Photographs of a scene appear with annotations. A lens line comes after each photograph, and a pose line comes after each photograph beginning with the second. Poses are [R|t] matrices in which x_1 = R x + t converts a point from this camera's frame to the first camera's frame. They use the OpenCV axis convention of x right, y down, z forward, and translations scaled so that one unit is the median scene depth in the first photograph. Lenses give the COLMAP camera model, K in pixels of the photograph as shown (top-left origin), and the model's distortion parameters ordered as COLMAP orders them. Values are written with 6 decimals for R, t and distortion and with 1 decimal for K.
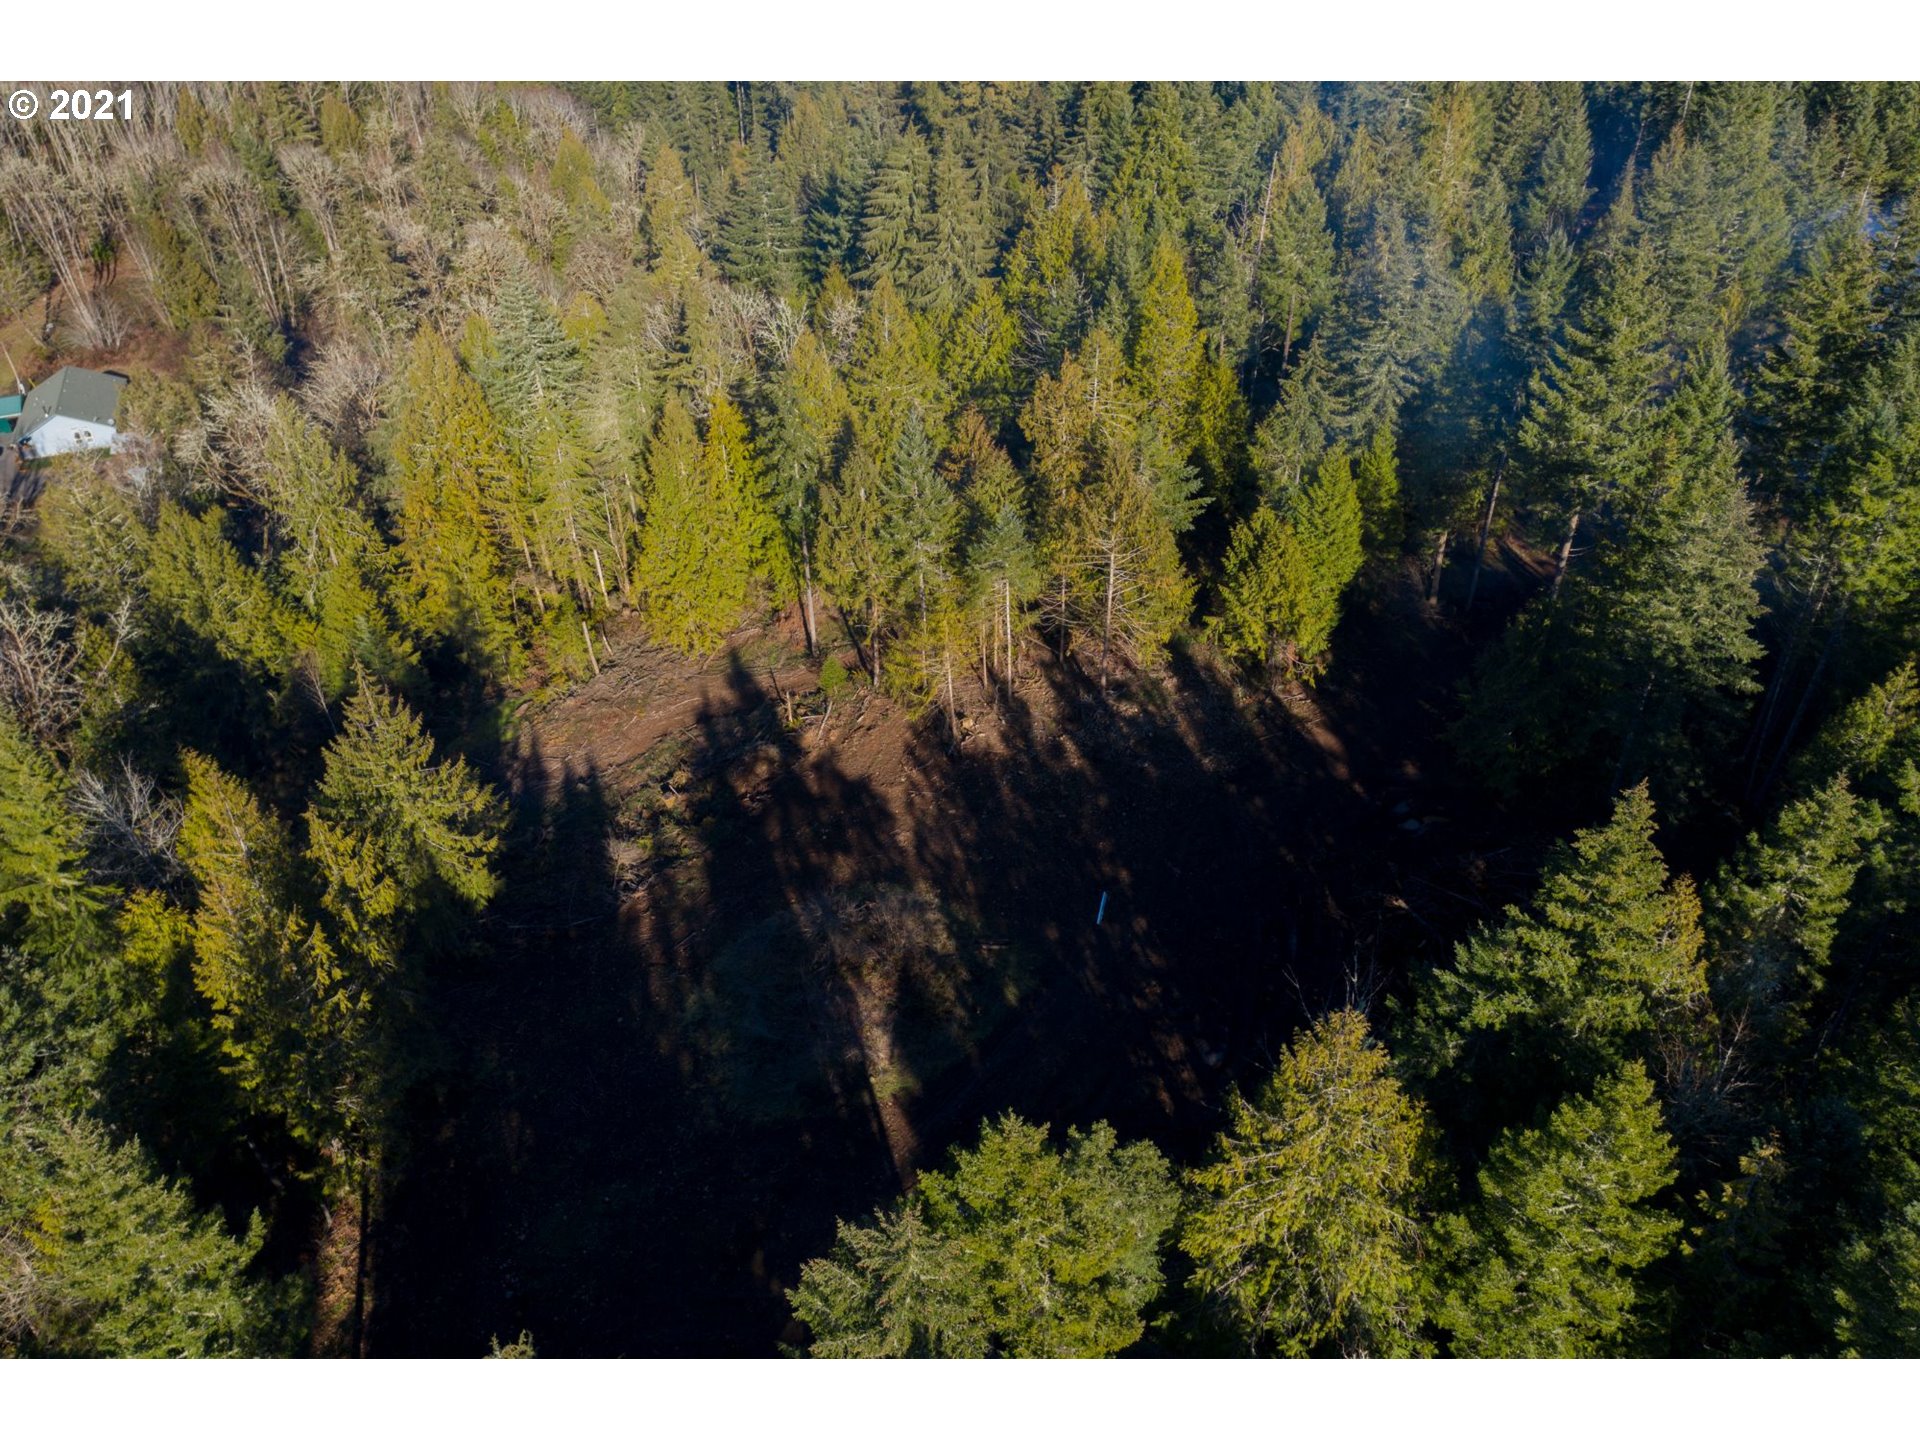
lens RADIAL K [[1537.6, 0, 958.7], [0, 1537.6, 725.1], [0, 0, 1]] dist [-0.008695, 0.001300]
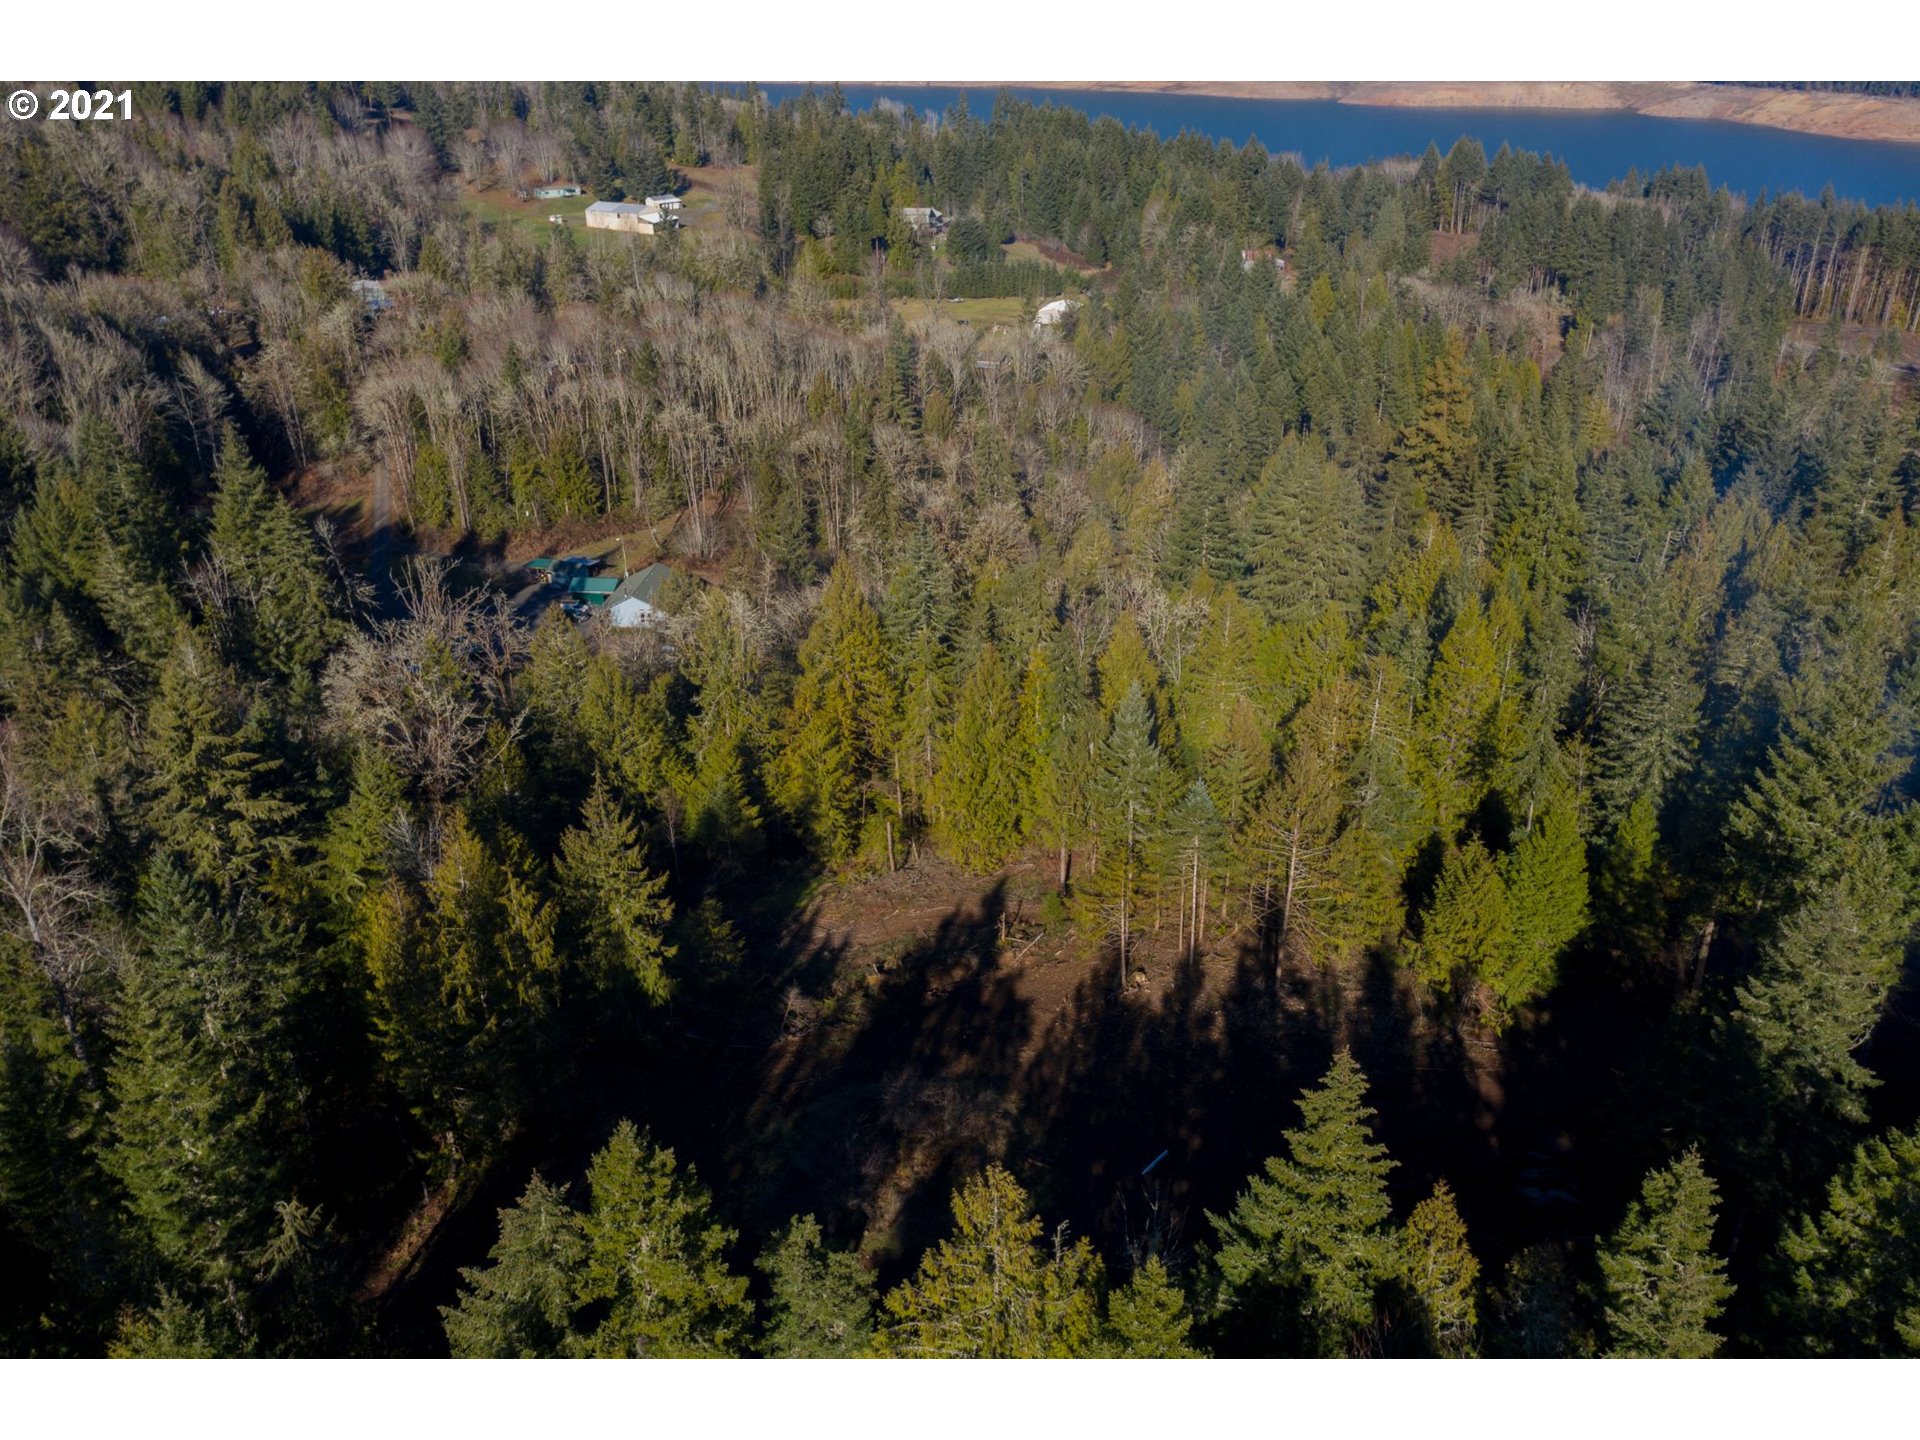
lens RADIAL K [[1537.6, 0, 963.6], [0, 1537.6, 717.4], [0, 0, 1]] dist [-0.008695, 0.001300]
pose [[0.903608, 0.189340, -0.384243, 0.253305], [-0.265656, 0.951374, -0.155932, 0.024137], [0.336035, 0.242978, 0.909968, -0.040765]]
